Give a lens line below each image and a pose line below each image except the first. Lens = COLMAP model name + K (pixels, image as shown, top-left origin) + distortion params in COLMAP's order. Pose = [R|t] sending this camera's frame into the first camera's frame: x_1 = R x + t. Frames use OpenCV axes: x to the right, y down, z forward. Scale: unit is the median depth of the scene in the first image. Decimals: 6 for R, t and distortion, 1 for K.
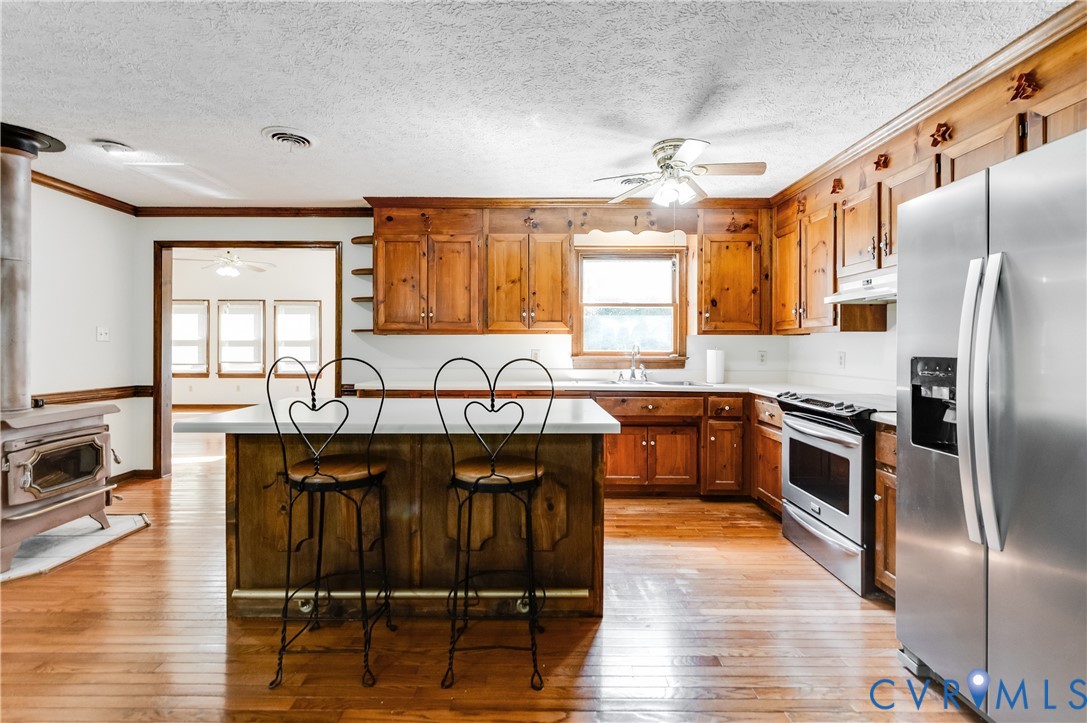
lens RADIAL K [[490.3, 0, 532.3], [0, 490.3, 343.8], [0, 0, 1]] dist [-0.000554, -0.000088]
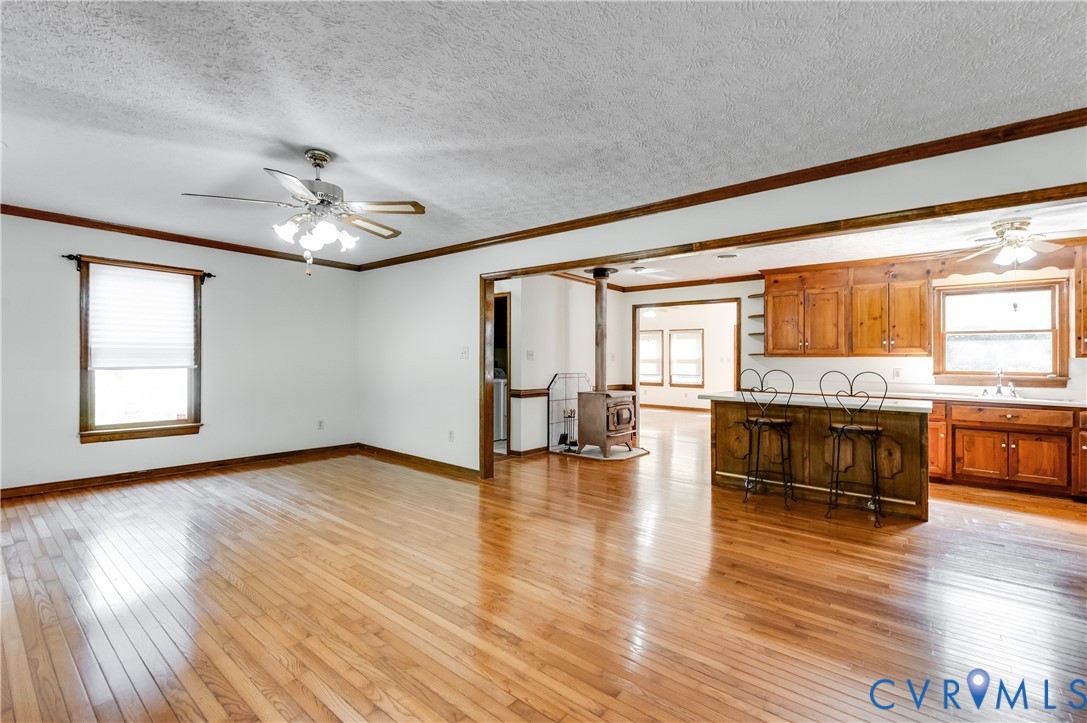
lens RADIAL K [[482.1, 0, 530.5], [0, 482.1, 353.1], [0, 0, 1]] dist [0.001462, 0.000152]
pose [[0.769534, -0.003382, -0.638597, 0.082492], [-0.007342, 0.999873, -0.014143, -0.004051], [0.638564, 0.015572, 0.769412, -0.659018]]
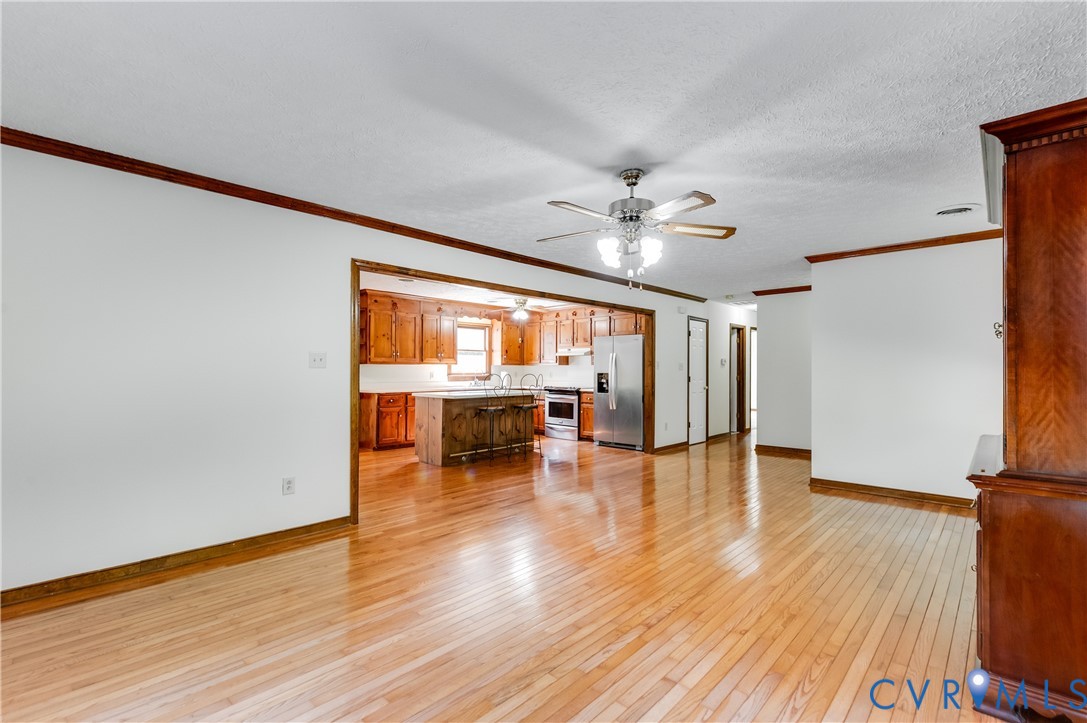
lens RADIAL K [[483.9, 0, 547.3], [0, 483.9, 357.8], [0, 0, 1]] dist [0.000223, -0.000132]
pose [[0.681492, 0.017577, 0.731614, -1.191180], [-0.005433, 0.999806, -0.018959, -0.011460], [-0.731805, 0.008946, 0.681455, -0.716071]]
